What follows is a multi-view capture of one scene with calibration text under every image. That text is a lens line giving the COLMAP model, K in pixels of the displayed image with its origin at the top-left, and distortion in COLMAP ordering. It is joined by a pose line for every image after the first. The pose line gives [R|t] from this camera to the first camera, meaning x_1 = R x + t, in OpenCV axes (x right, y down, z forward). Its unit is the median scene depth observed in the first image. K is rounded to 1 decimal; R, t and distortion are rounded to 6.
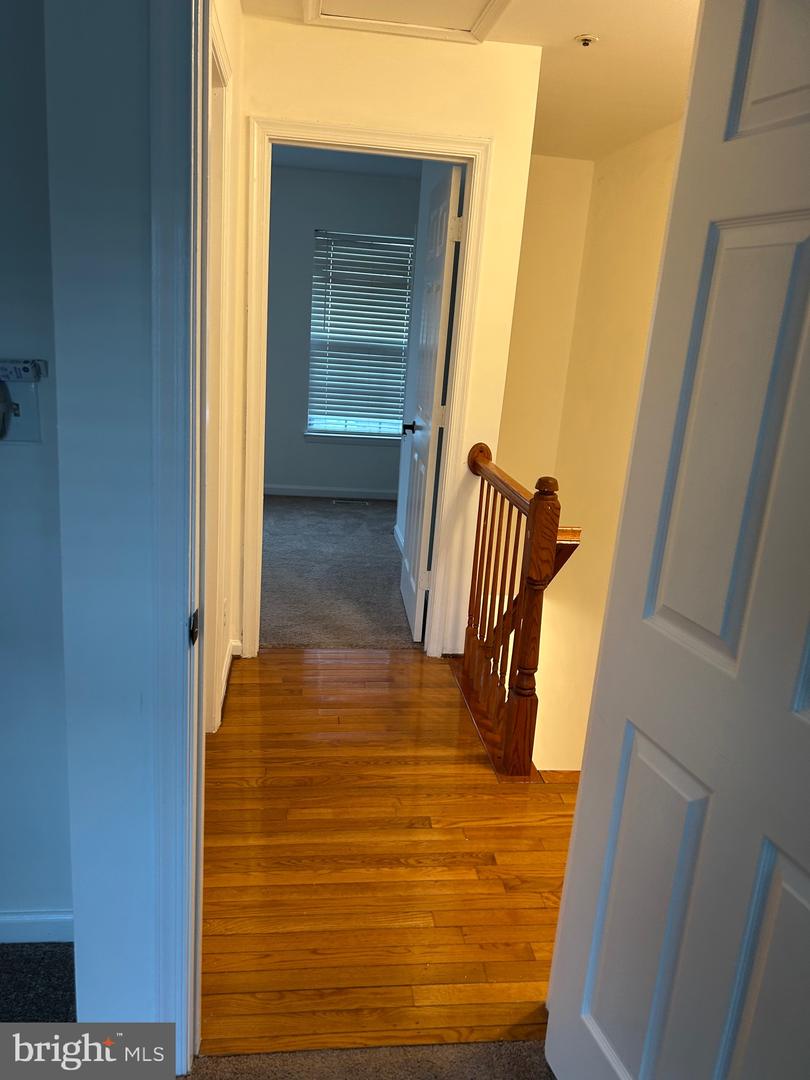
lens RADIAL K [[806.8, 0, 405.0], [0, 806.8, 540.0], [0, 0, 1]] dist [0.025832, 0.000867]
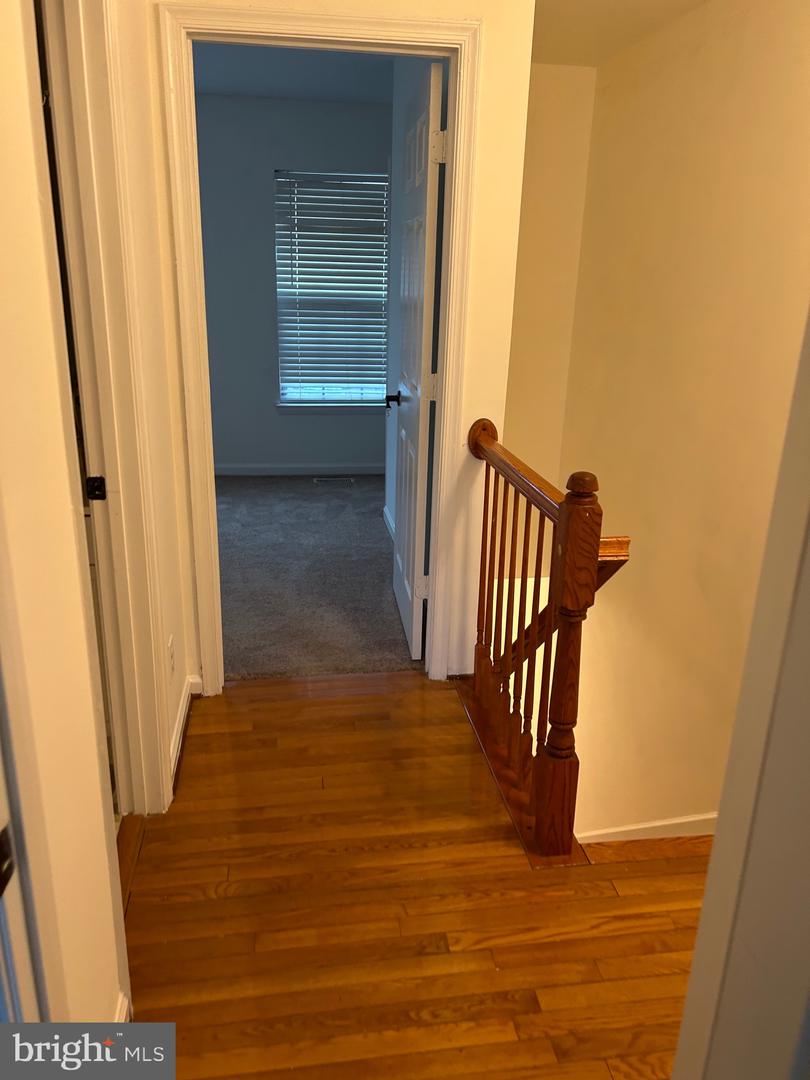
lens RADIAL K [[818.4, 0, 405.0], [0, 818.4, 540.0], [0, 0, 1]] dist [0.006078, -0.001811]
pose [[0.998630, -0.051932, 0.006423, 0.005012], [0.051532, 0.997331, 0.051730, -0.046197], [-0.009092, -0.051328, 0.998640, 0.185363]]
